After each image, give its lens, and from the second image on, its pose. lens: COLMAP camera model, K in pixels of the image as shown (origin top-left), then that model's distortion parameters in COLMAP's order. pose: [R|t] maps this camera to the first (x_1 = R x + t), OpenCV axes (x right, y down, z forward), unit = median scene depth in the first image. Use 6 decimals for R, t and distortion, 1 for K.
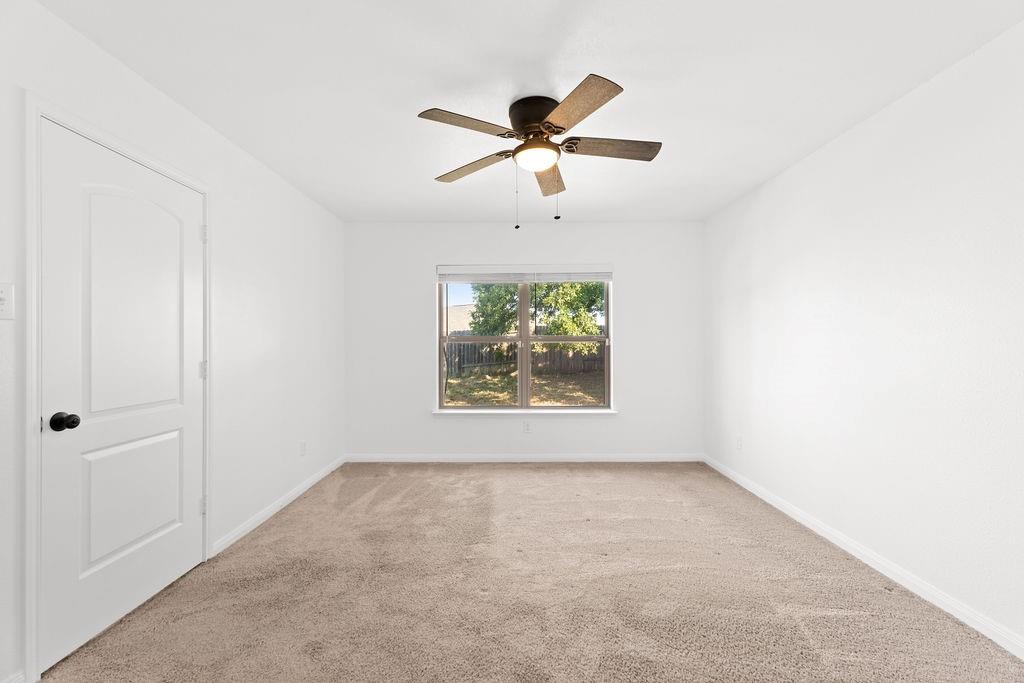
lens RADIAL K [[443.3, 0, 512.6], [0, 443.3, 340.7], [0, 0, 1]] dist [0.008498, -0.000041]
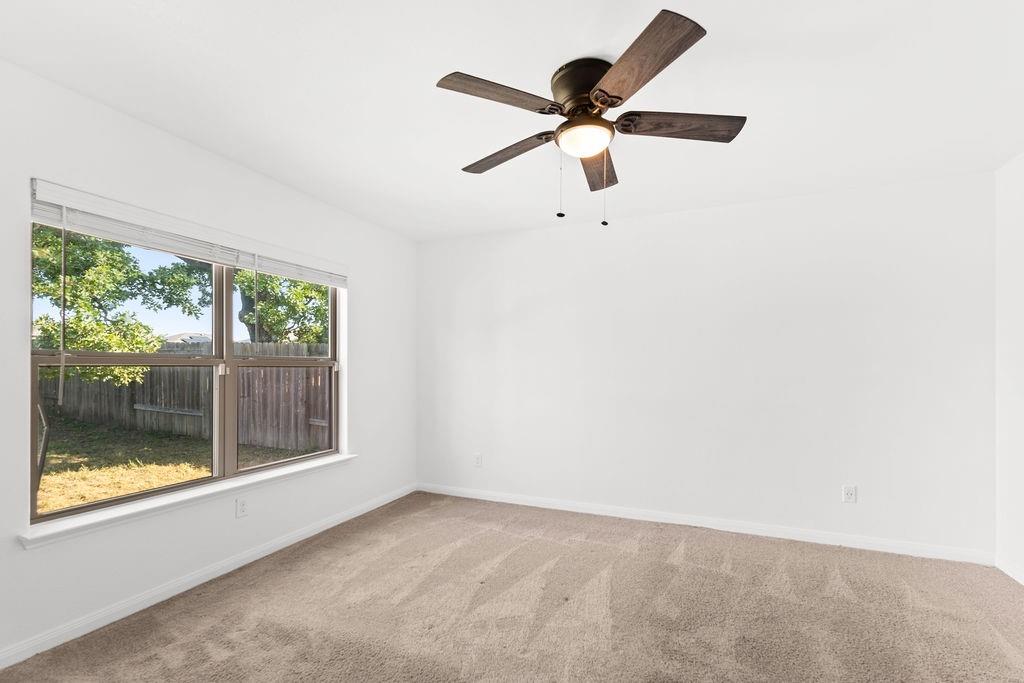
lens RADIAL K [[443.3, 0, 520.6], [0, 443.3, 369.0], [0, 0, 1]] dist [0.008498, -0.000041]
pose [[0.362195, 0.006914, 0.932077, -0.469647], [-0.014861, 0.999888, -0.001642, 0.004441], [-0.931984, -0.013257, 0.362258, 0.520619]]
